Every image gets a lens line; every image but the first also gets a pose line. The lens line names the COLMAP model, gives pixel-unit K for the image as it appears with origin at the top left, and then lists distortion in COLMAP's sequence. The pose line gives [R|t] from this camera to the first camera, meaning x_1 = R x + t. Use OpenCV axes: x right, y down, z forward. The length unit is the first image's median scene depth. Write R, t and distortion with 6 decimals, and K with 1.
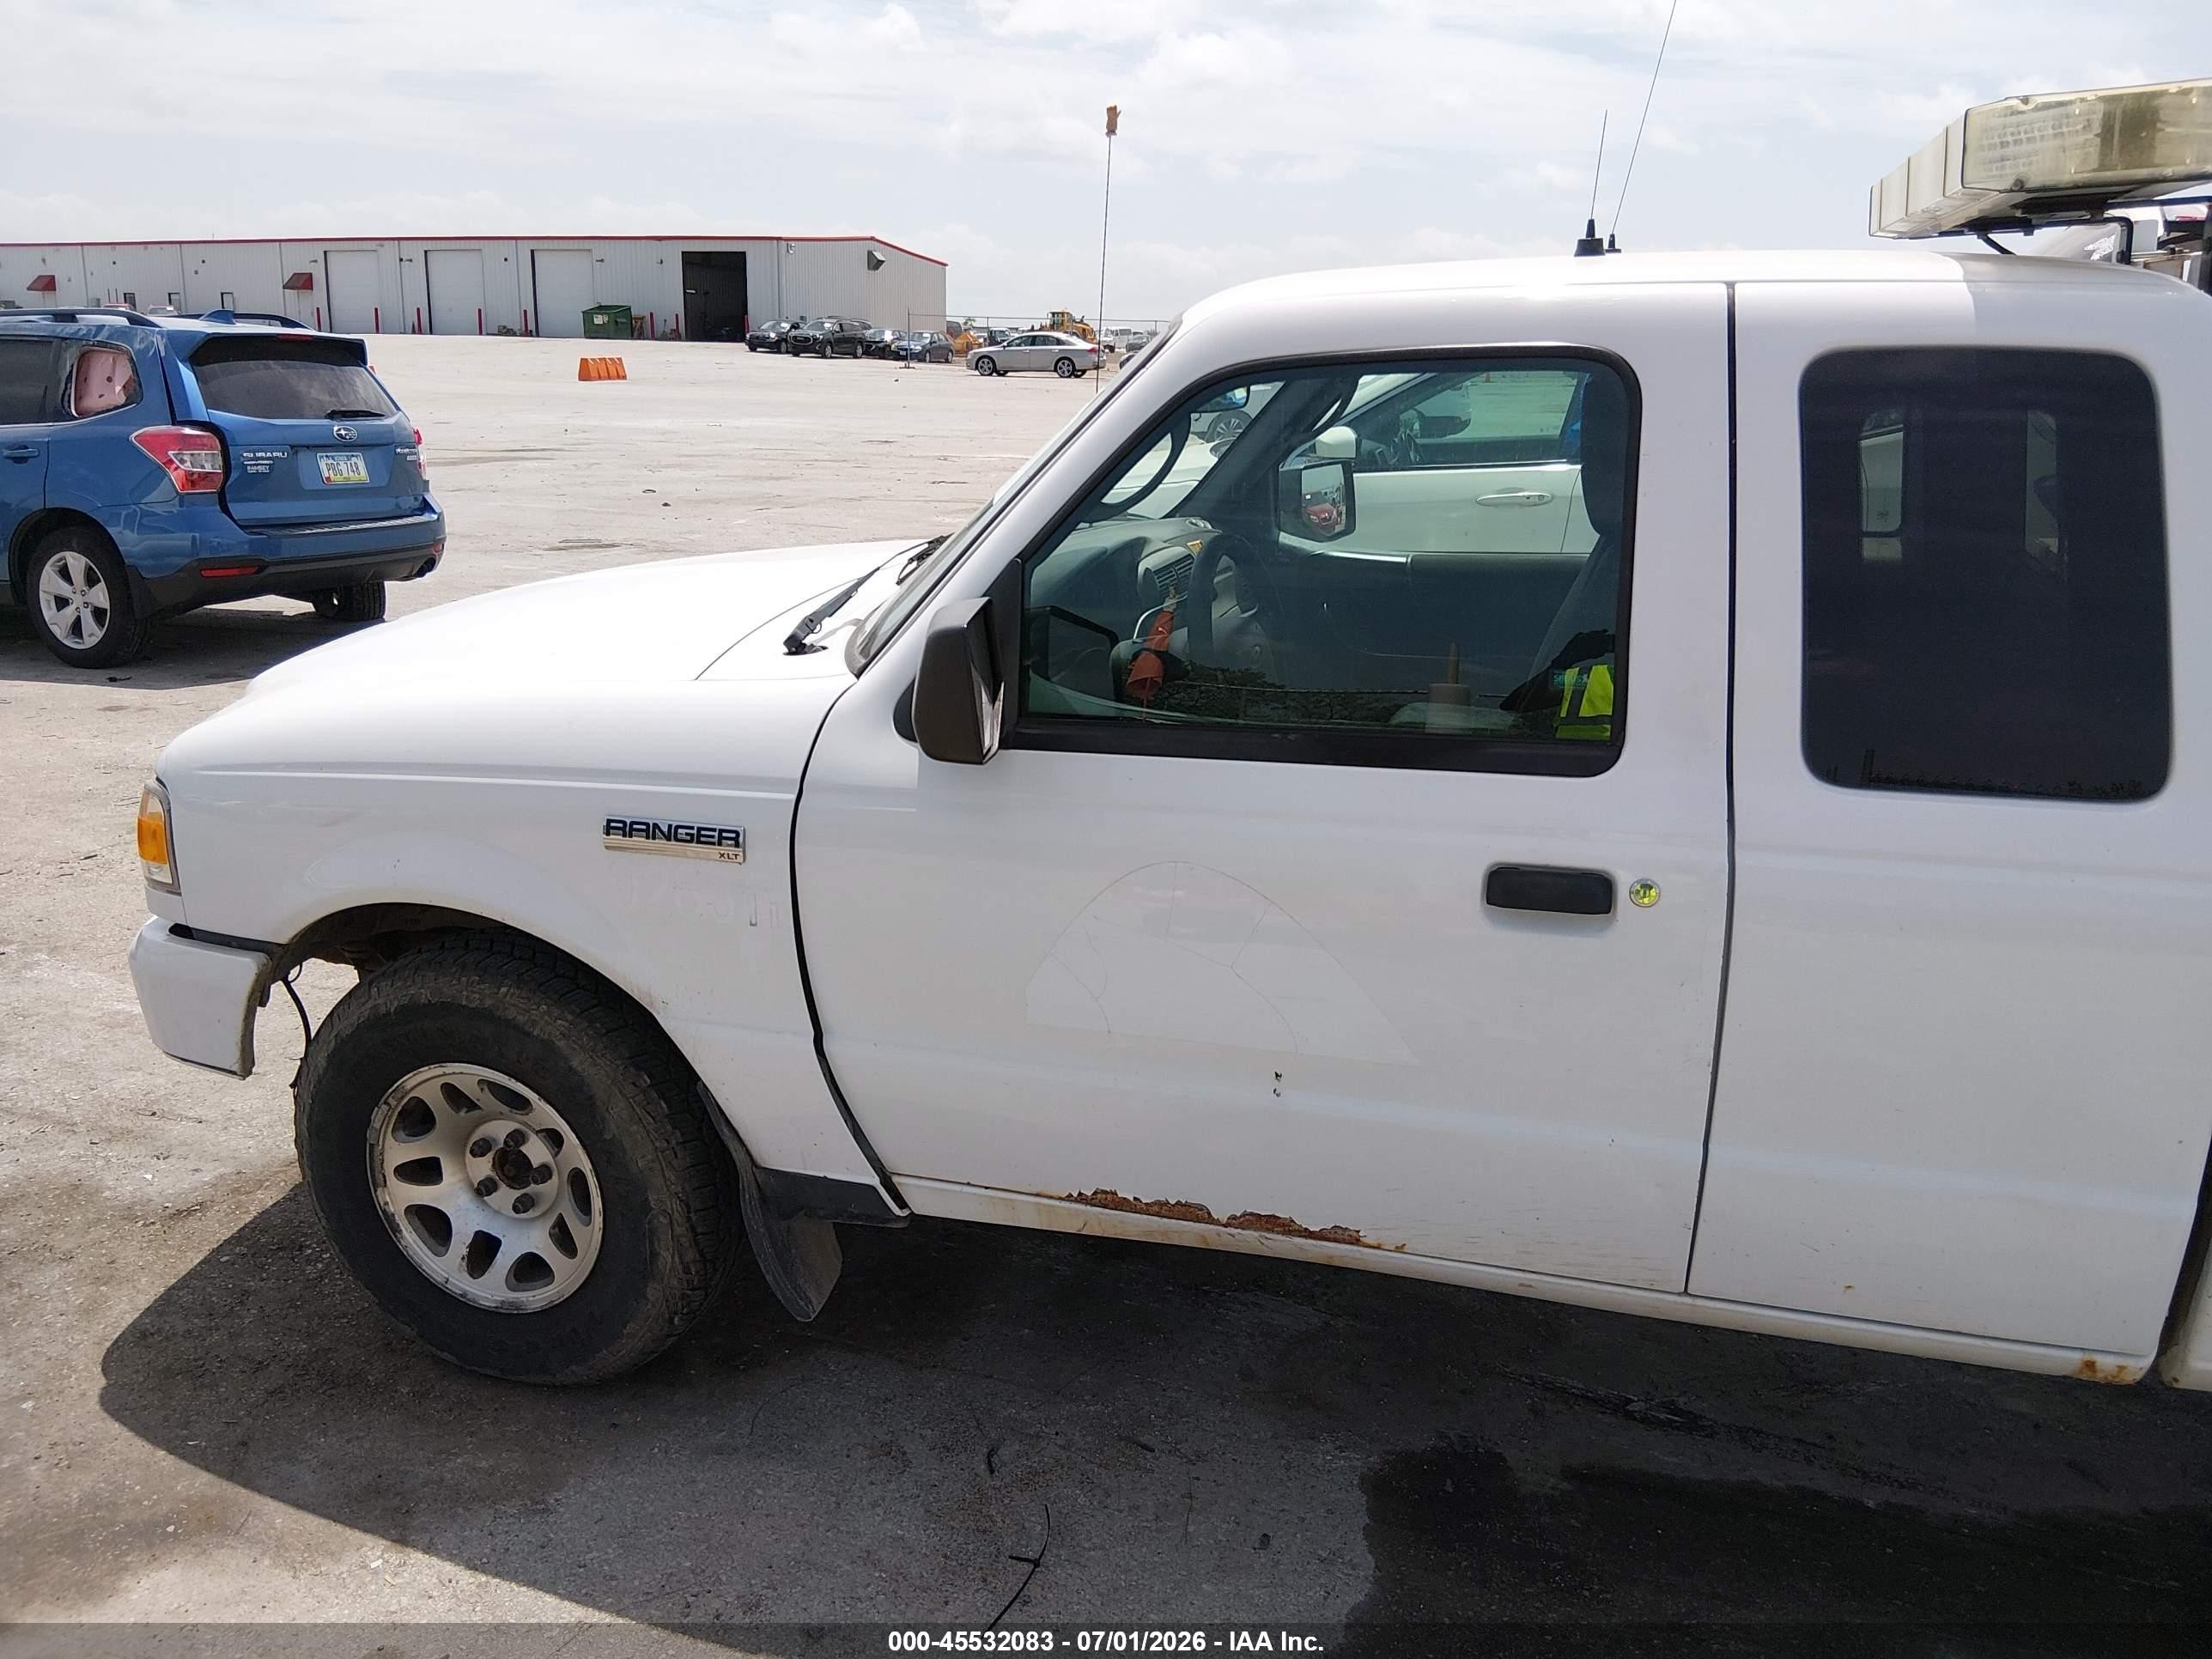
lens RADIAL K [[1679.2, 0, 1109.9], [0, 1679.2, 828.1], [0, 0, 1]] dist [0.103482, -0.190392]
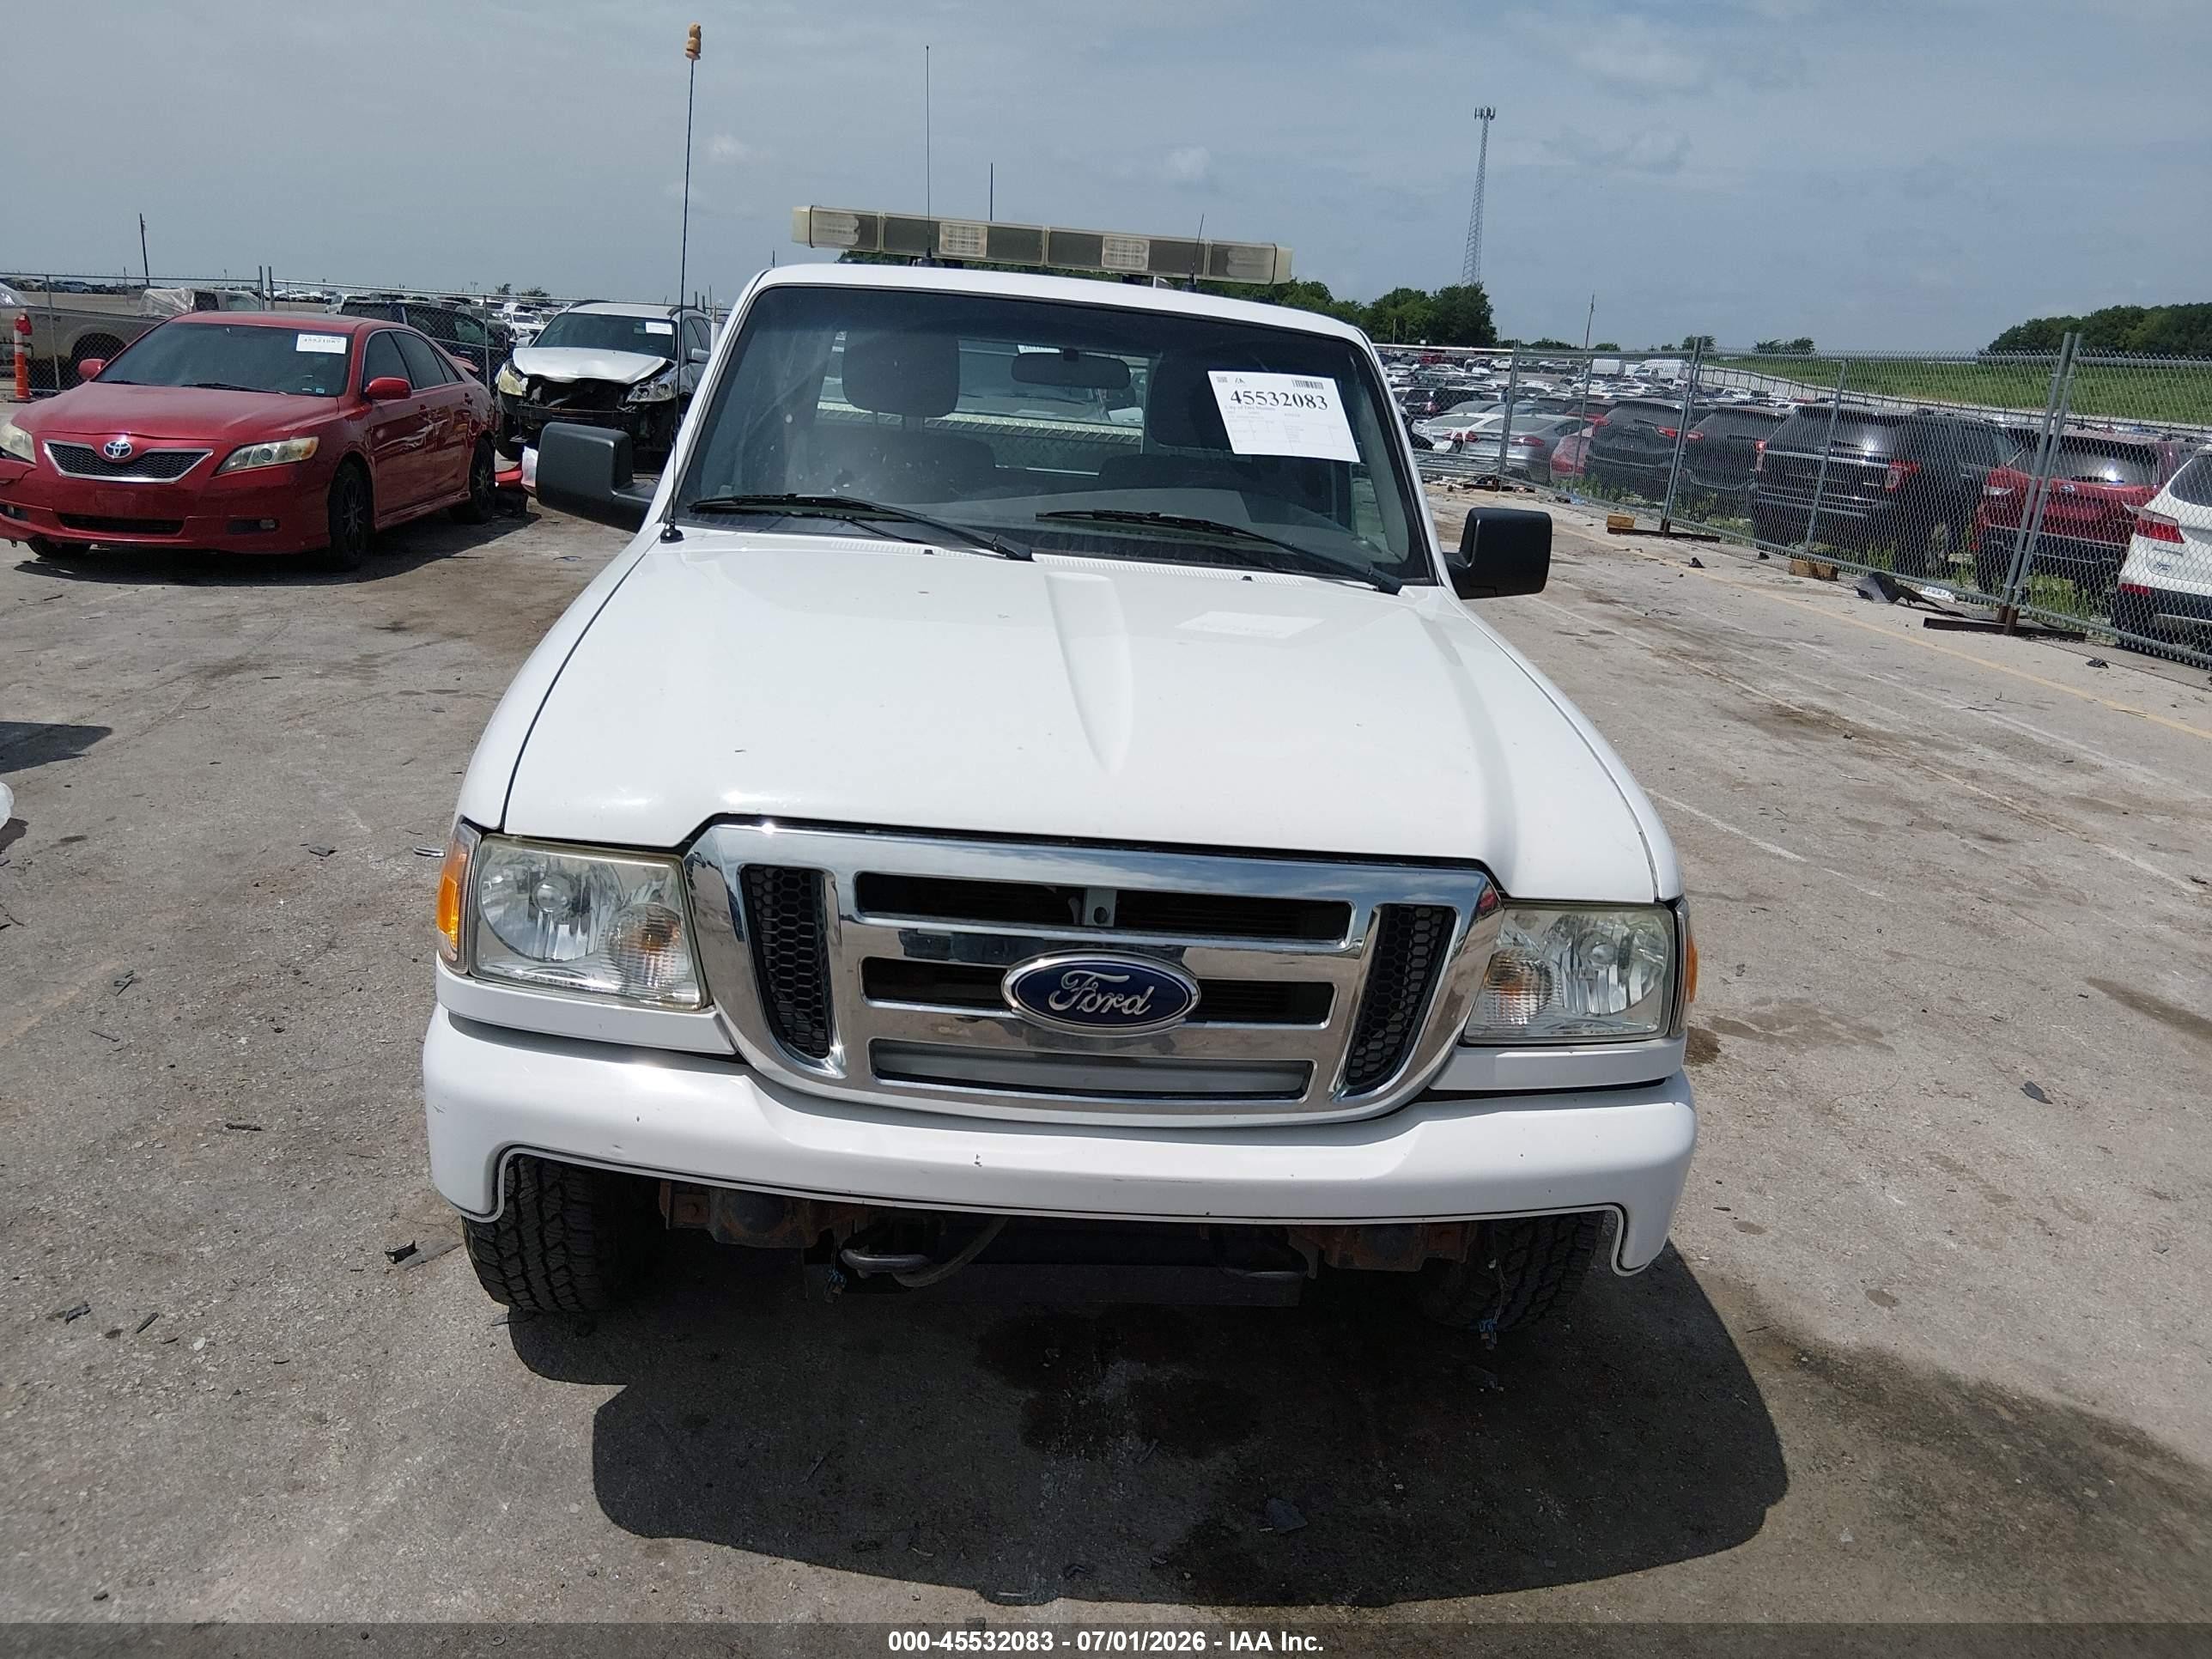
lens RADIAL K [[1679.2, 0, 1109.9], [0, 1679.2, 828.1], [0, 0, 1]] dist [0.103482, -0.190392]
pose [[-0.372784, -0.274291, 0.886452, -1.236934], [0.196779, 0.910216, 0.364397, -0.432734], [-0.906813, 0.310276, -0.285339, 1.547401]]
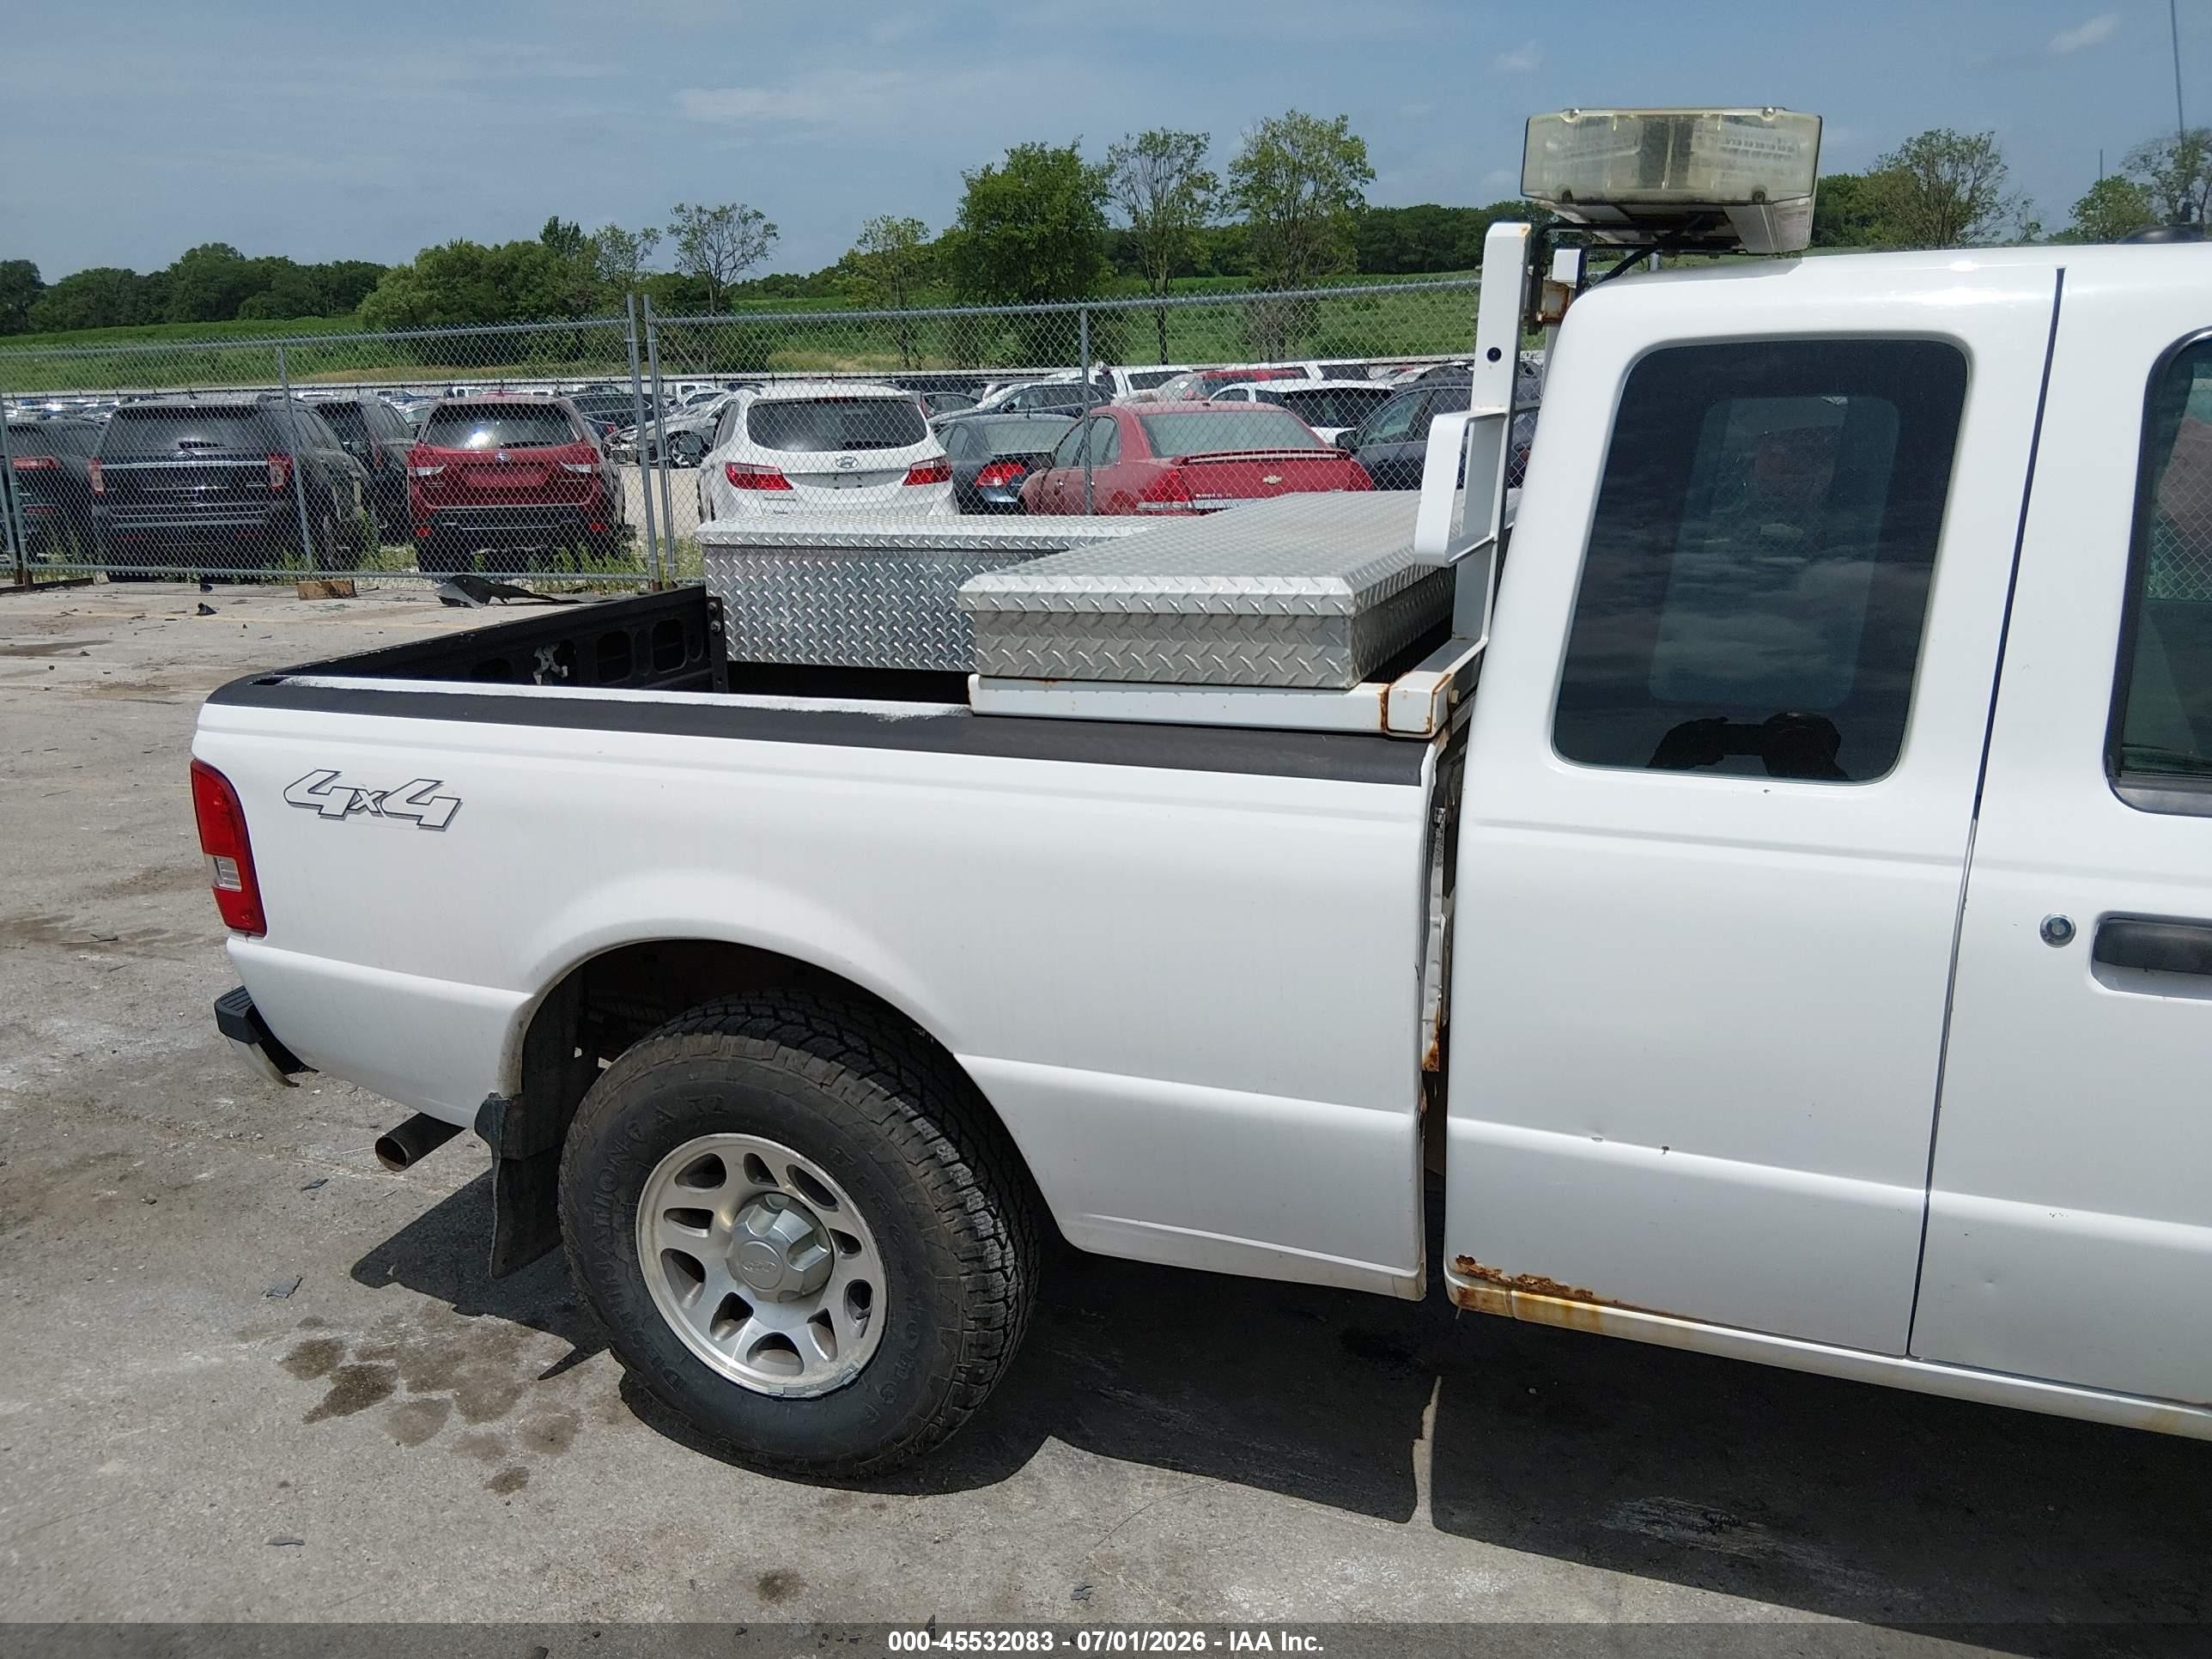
lens RADIAL K [[1665.5, 0, 1106.0], [0, 1665.5, 829.5], [0, 0, 1]] dist [0.094271, -0.180668]
pose [[-0.998146, 0.018042, 0.058130, 0.785176], [0.046181, 0.846614, 0.530199, -0.563902], [-0.039647, 0.531901, -0.845878, 1.902392]]
